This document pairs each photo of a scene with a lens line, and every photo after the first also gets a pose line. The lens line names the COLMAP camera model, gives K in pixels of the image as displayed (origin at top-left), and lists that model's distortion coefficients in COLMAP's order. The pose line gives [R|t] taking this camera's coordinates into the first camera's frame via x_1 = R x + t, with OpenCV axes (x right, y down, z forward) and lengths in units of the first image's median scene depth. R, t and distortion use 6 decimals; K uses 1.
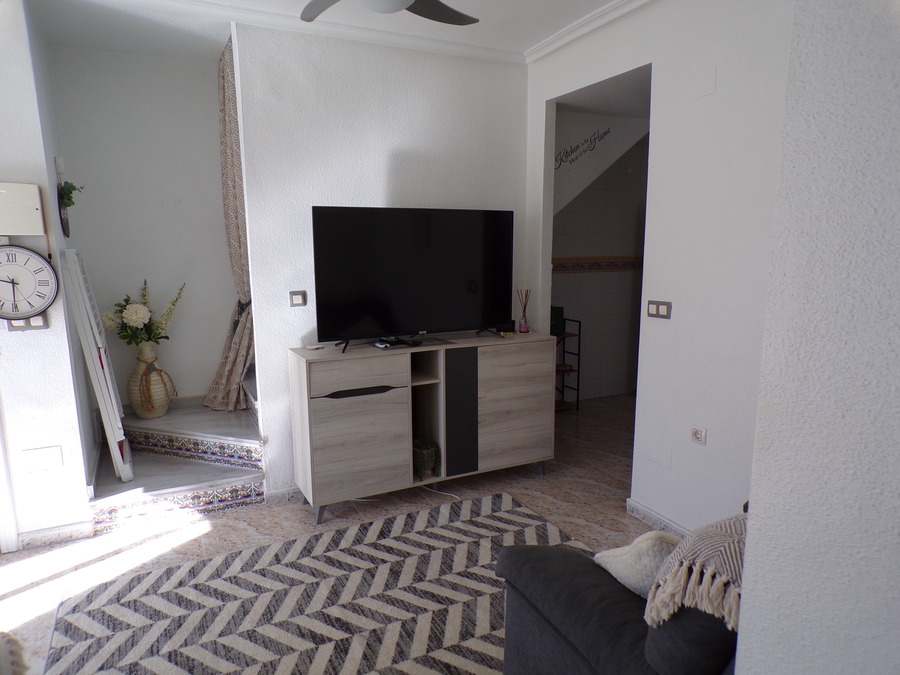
lens RADIAL K [[613.2, 0, 448.4], [0, 613.2, 338.3], [0, 0, 1]] dist [0.008368, 0.014121]
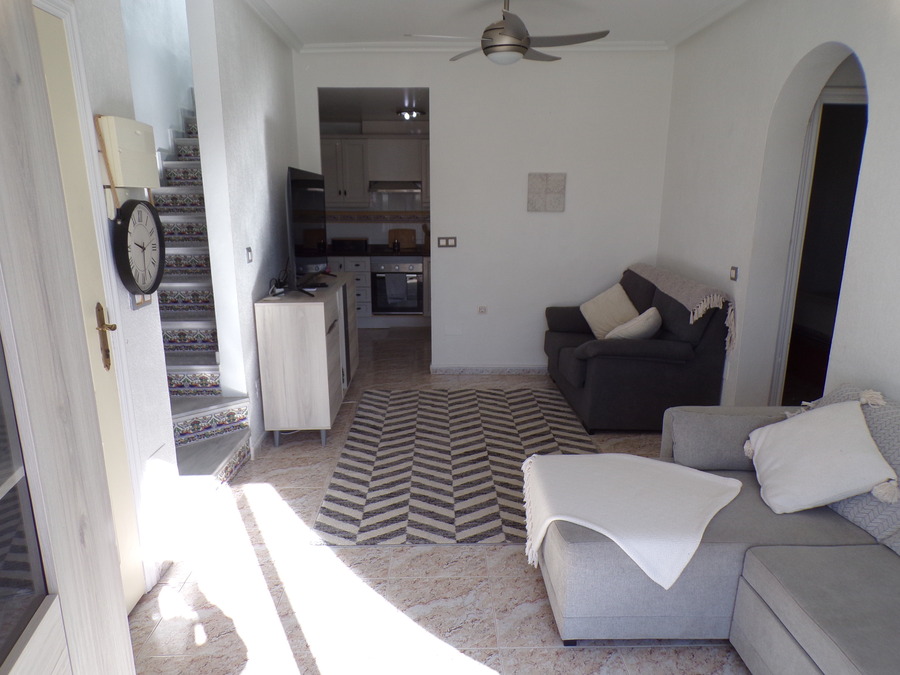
lens RADIAL K [[613.2, 0, 449.3], [0, 613.2, 340.7], [0, 0, 1]] dist [0.008368, 0.014121]
pose [[0.432056, -0.199031, 0.879610, -1.287320], [0.137062, 0.978505, 0.154084, -0.045408], [-0.891370, 0.053988, 0.450049, 0.297785]]
